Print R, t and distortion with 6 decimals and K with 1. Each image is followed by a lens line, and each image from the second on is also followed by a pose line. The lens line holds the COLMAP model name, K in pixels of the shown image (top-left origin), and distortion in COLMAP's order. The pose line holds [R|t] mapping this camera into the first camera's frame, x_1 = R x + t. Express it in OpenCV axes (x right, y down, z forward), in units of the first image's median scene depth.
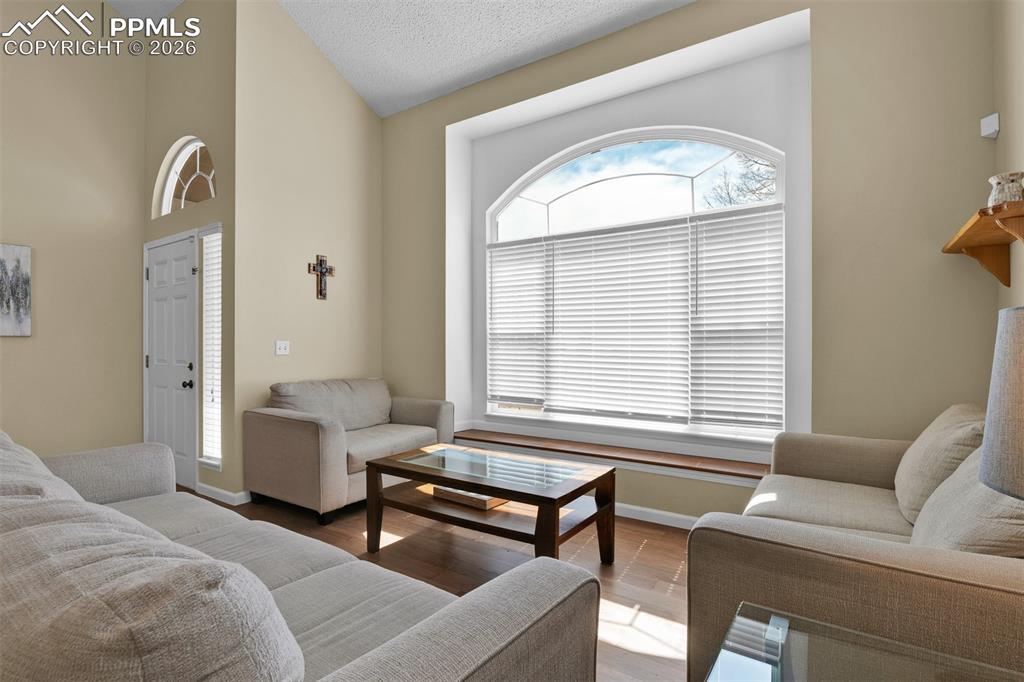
lens RADIAL K [[483.9, 0, 509.1], [0, 483.9, 340.4], [0, 0, 1]] dist [-0.010041, -0.004227]
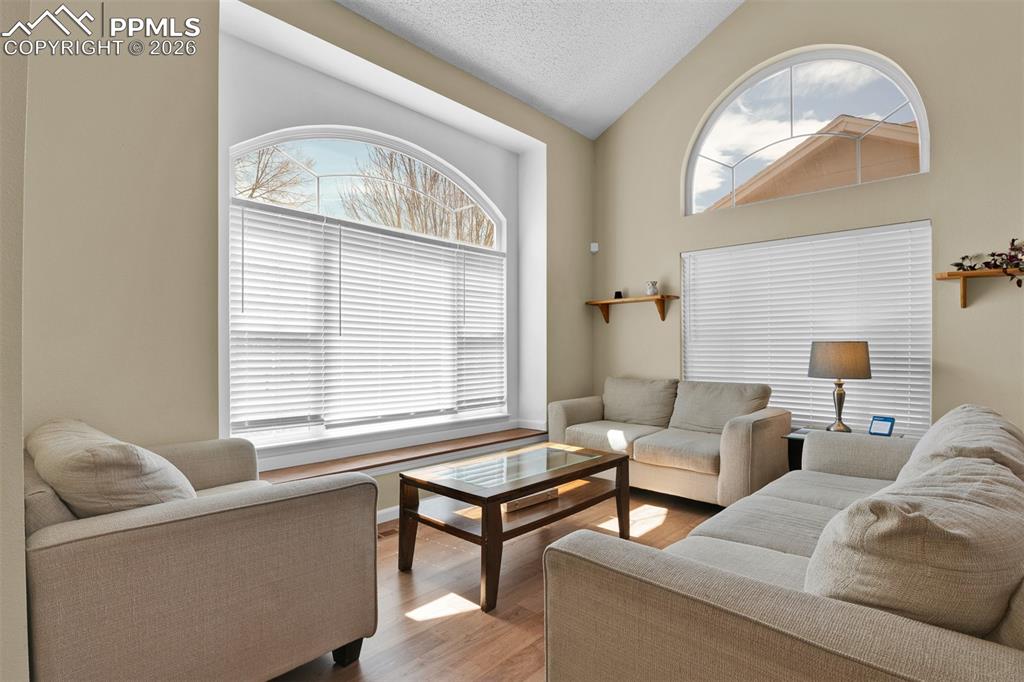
lens RADIAL K [[512.4, 0, 510.5], [0, 512.4, 346.6], [0, 0, 1]] dist [-0.006284, -0.002265]
pose [[0.154900, 0.004610, 0.987919, -0.863945], [-0.011811, 0.999926, -0.002814, 0.006118], [-0.987860, -0.011232, 0.154943, 0.648416]]
